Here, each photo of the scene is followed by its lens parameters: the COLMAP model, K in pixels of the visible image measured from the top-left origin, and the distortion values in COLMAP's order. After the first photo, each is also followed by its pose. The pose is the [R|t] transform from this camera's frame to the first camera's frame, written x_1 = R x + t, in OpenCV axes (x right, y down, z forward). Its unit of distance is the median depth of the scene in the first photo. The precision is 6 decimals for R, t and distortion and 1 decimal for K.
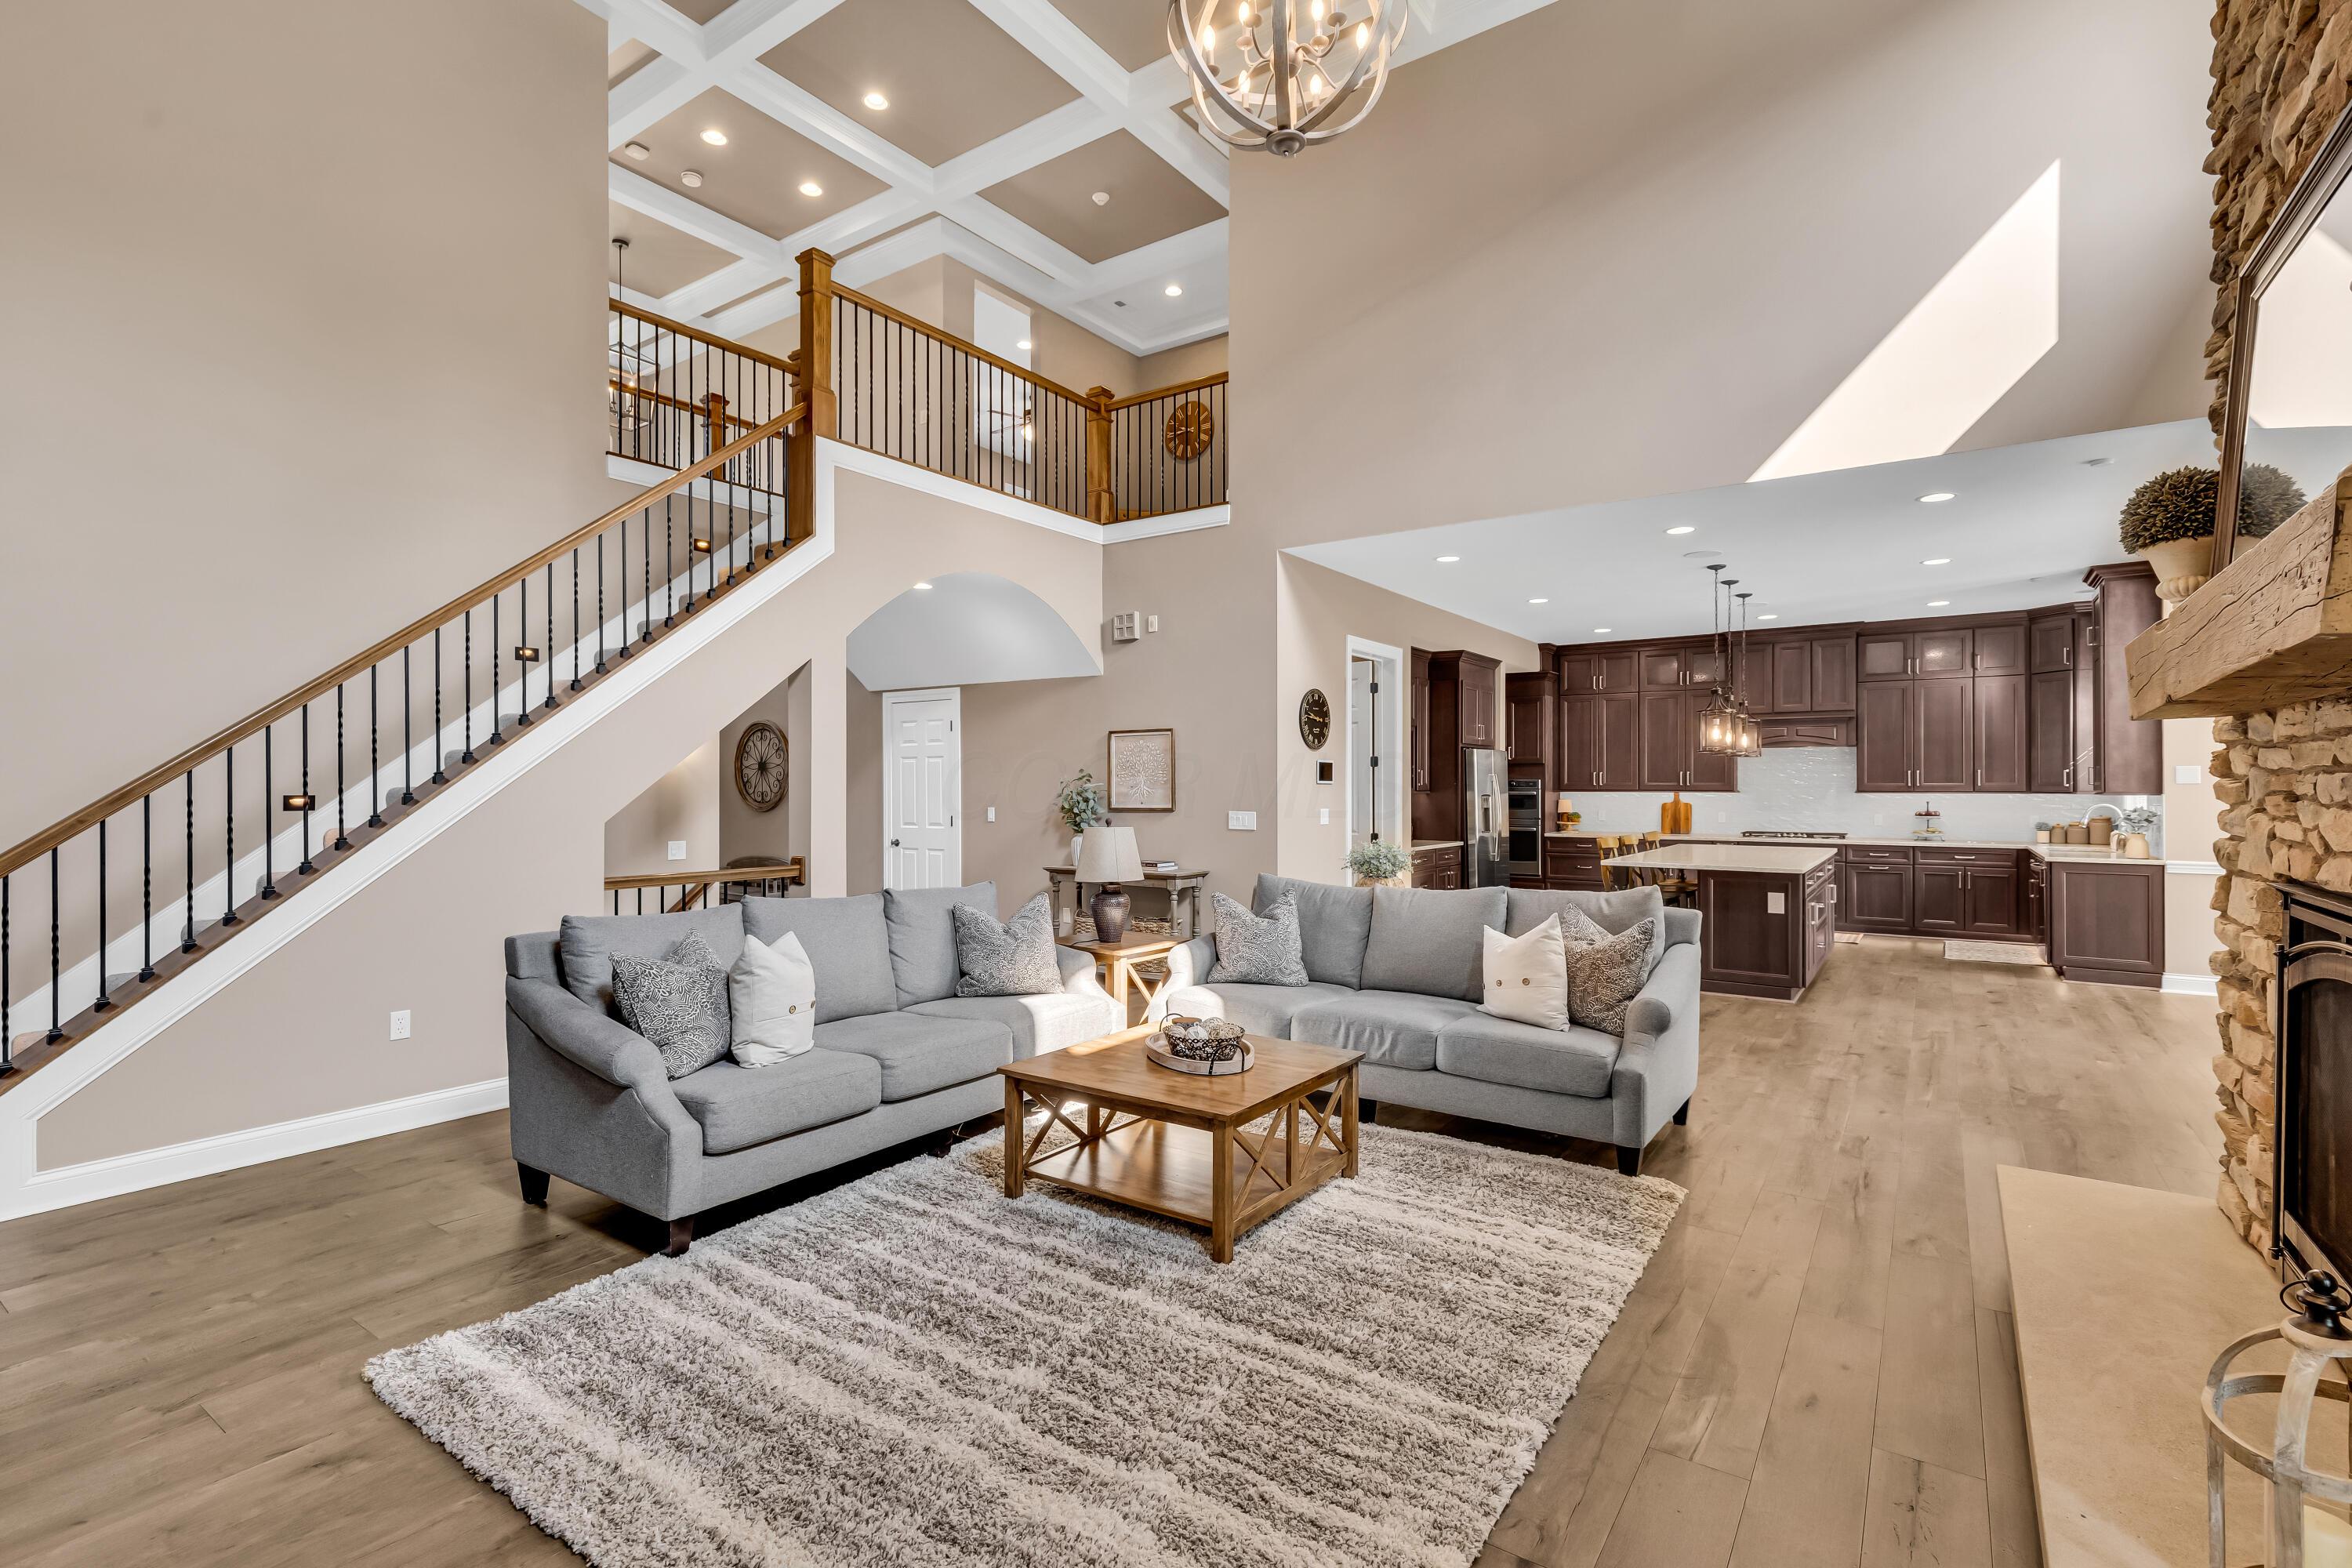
lens RADIAL K [[1073.4, 0, 1185.5], [0, 1073.4, 784.1], [0, 0, 1]] dist [0.001269, 0.000246]
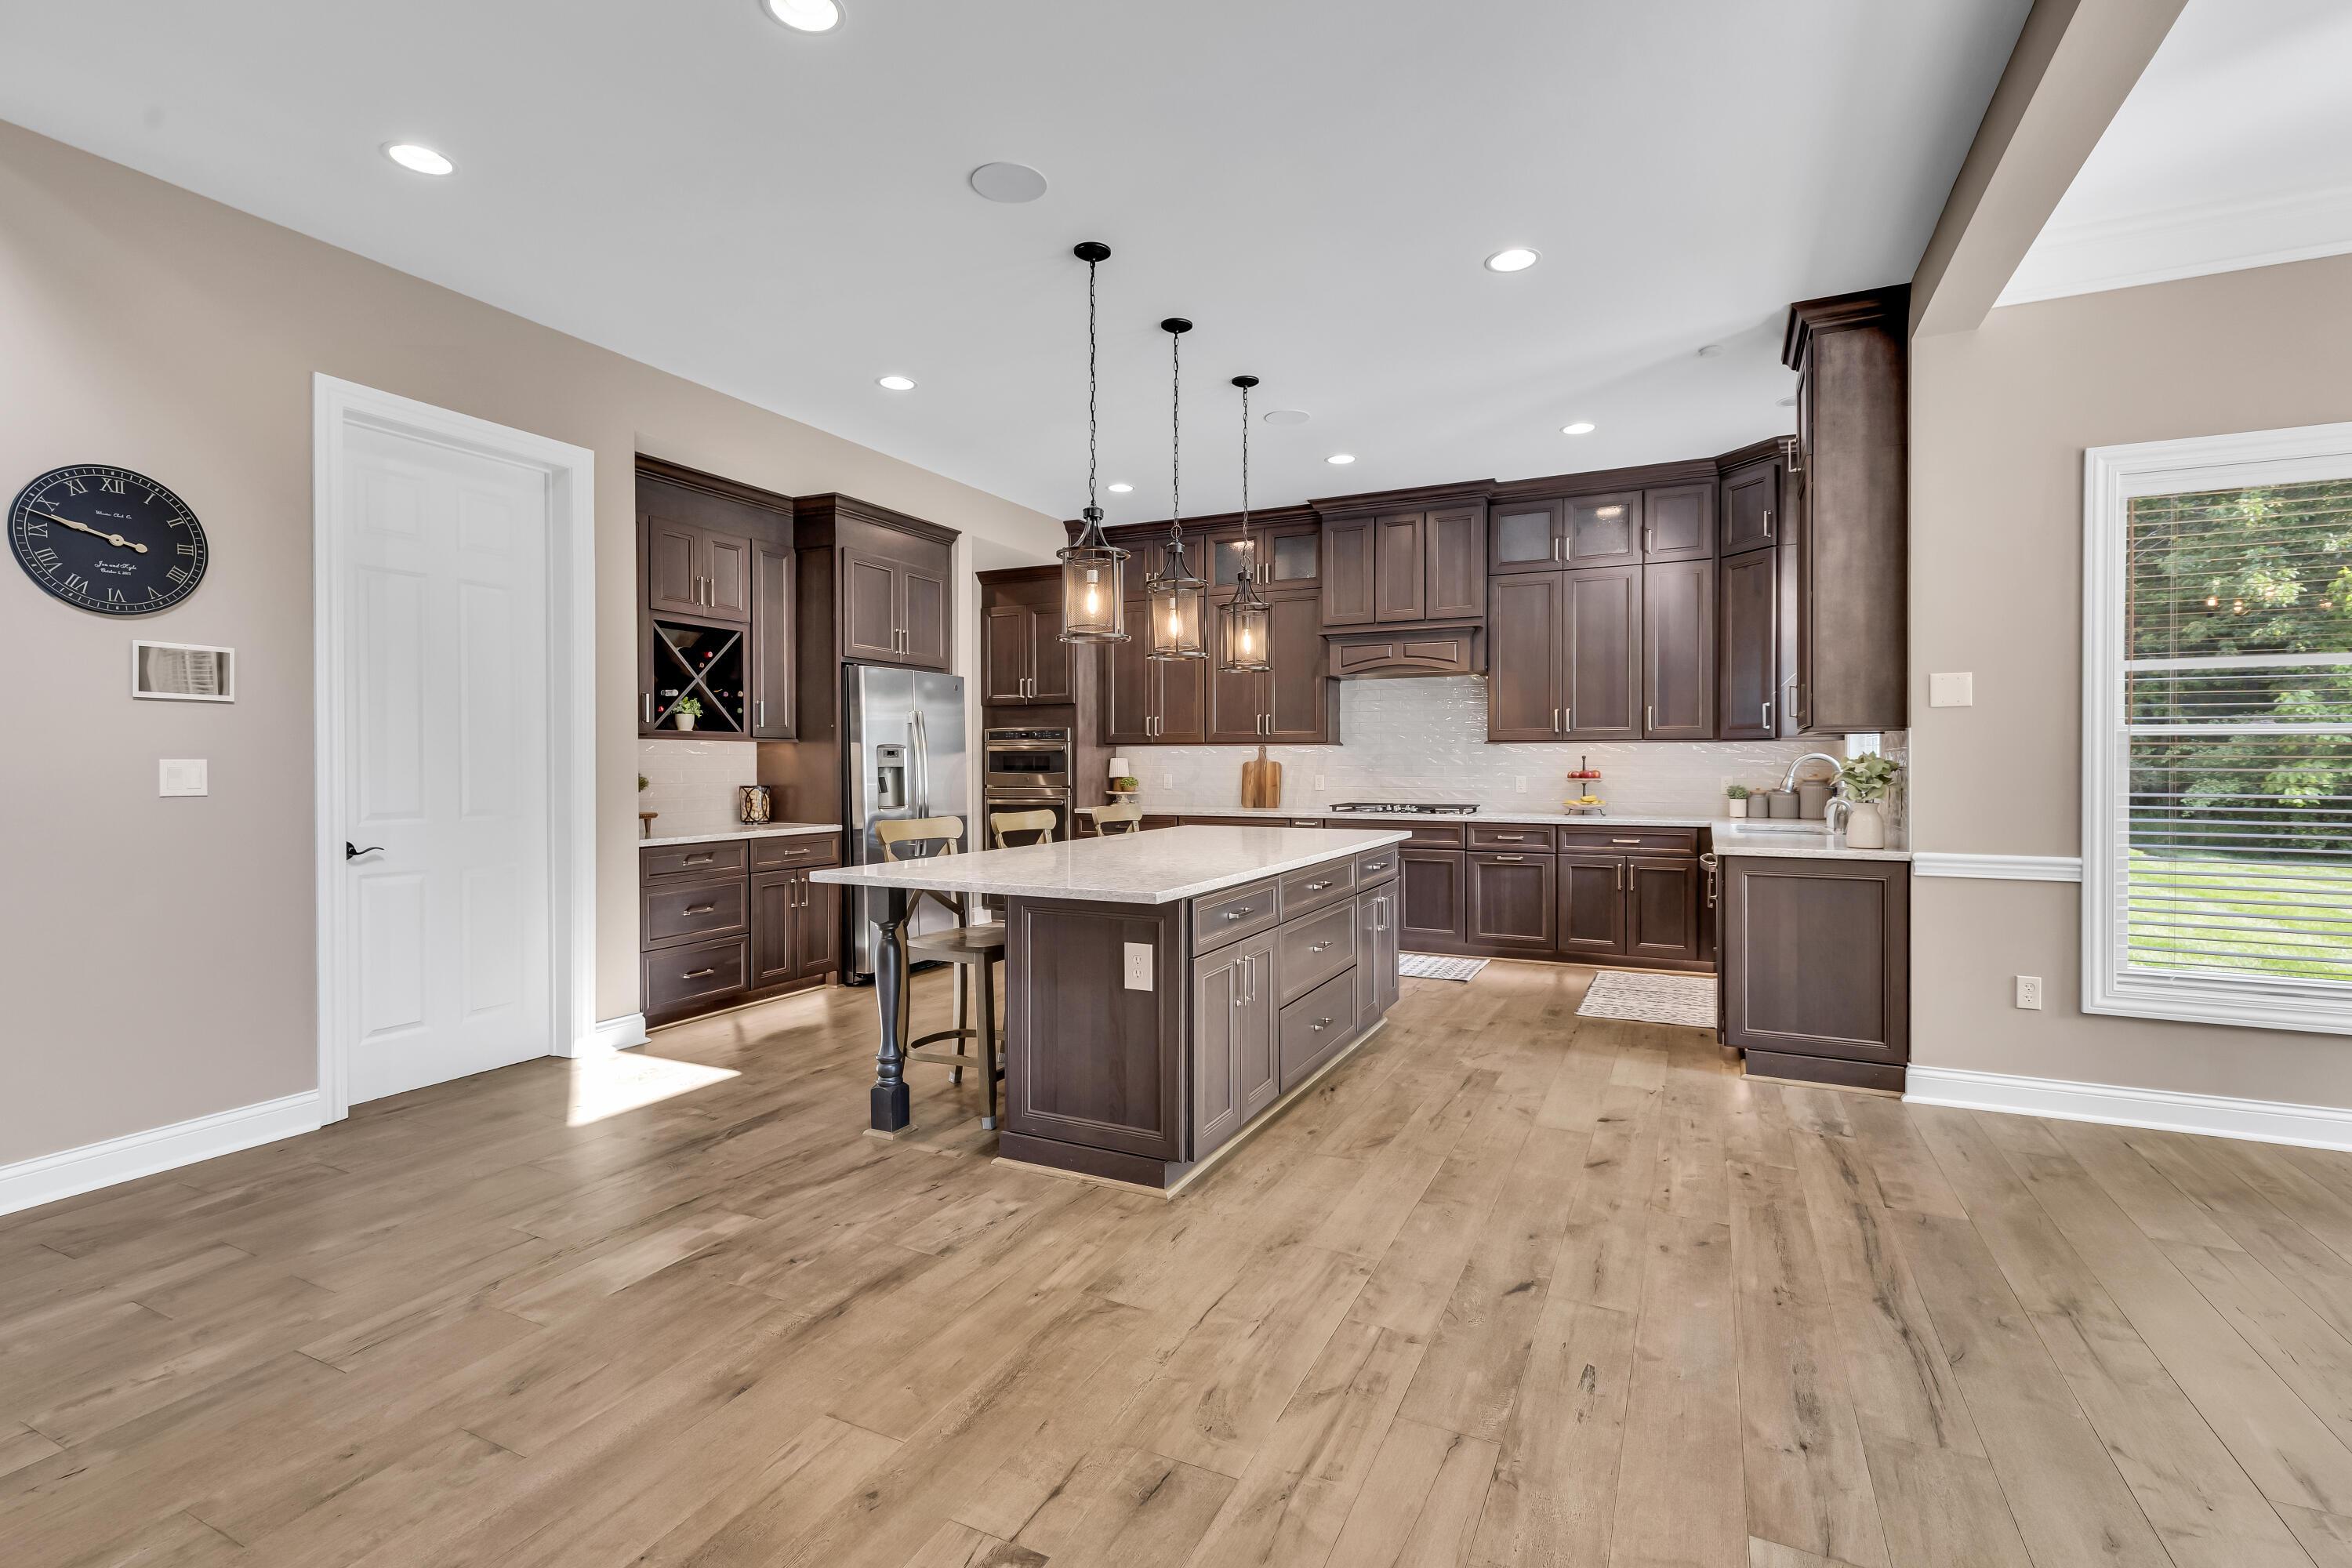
lens RADIAL K [[1073.4, 0, 1177.4], [0, 1073.4, 779.9], [0, 0, 1]] dist [0.001269, 0.000246]
pose [[0.985638, -0.006181, 0.168761, 0.328294], [0.002574, 0.999764, 0.021587, 0.015776], [-0.168855, -0.020842, 0.985421, 0.383709]]
